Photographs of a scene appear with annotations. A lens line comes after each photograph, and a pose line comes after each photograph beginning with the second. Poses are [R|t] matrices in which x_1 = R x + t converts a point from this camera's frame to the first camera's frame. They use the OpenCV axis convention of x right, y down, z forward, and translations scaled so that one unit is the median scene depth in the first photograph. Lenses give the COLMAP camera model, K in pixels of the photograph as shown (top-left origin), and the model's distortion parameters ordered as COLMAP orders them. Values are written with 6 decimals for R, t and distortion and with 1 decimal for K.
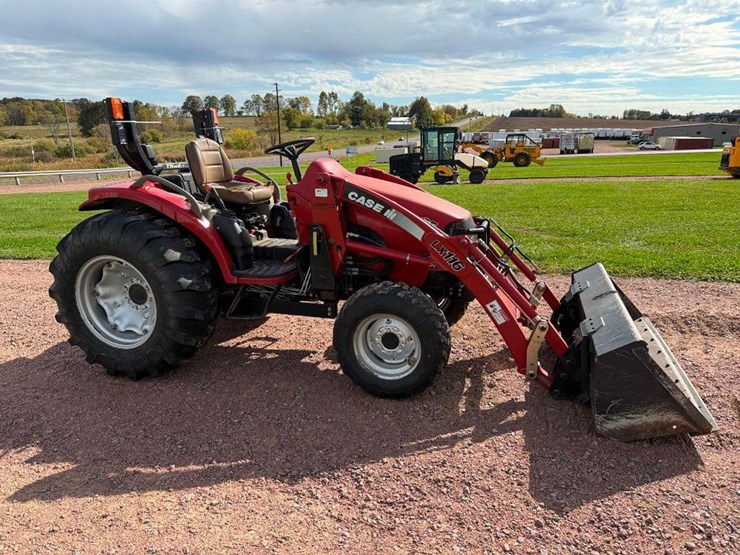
lens RADIAL K [[517.2, 0, 371.9], [0, 517.2, 283.3], [0, 0, 1]] dist [0.046662, -0.059706]
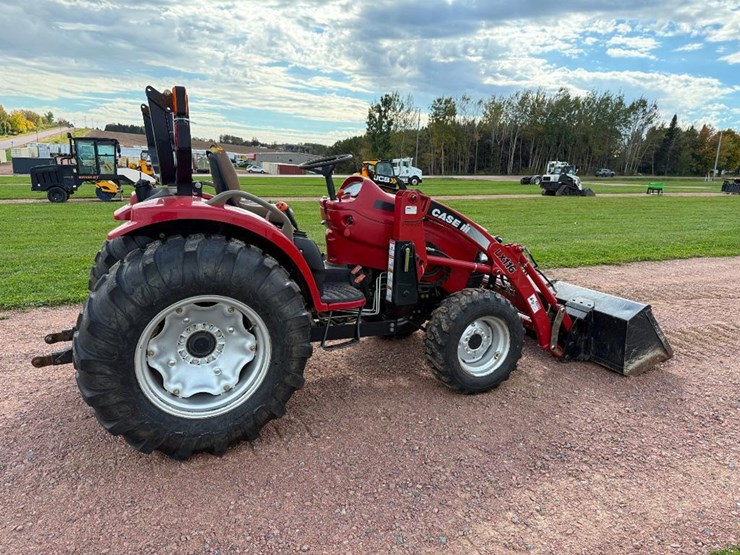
lens RADIAL K [[517.2, 0, 364.8], [0, 517.2, 281.0], [0, 0, 1]] dist [0.046662, -0.059706]
pose [[0.760704, -0.095460, 0.642042, -0.118328], [0.119963, 0.992763, 0.005472, -0.007282], [-0.637918, 0.072858, 0.766650, 0.039343]]
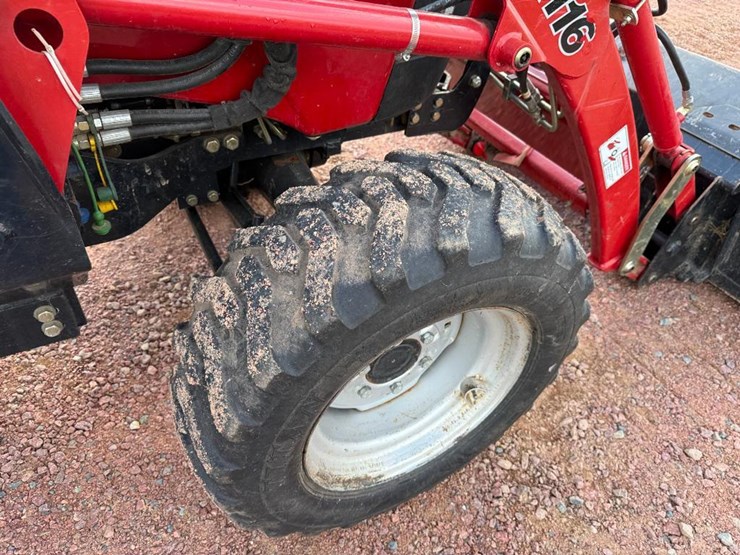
lens RADIAL K [[517.2, 0, 363.7], [0, 517.2, 274.7], [0, 0, 1]] dist [0.046662, -0.059706]
pose [[0.716580, -0.423616, 0.554132, -0.016087], [0.116912, 0.856156, 0.503317, -0.010402], [-0.687637, -0.295883, 0.663030, 0.115759]]
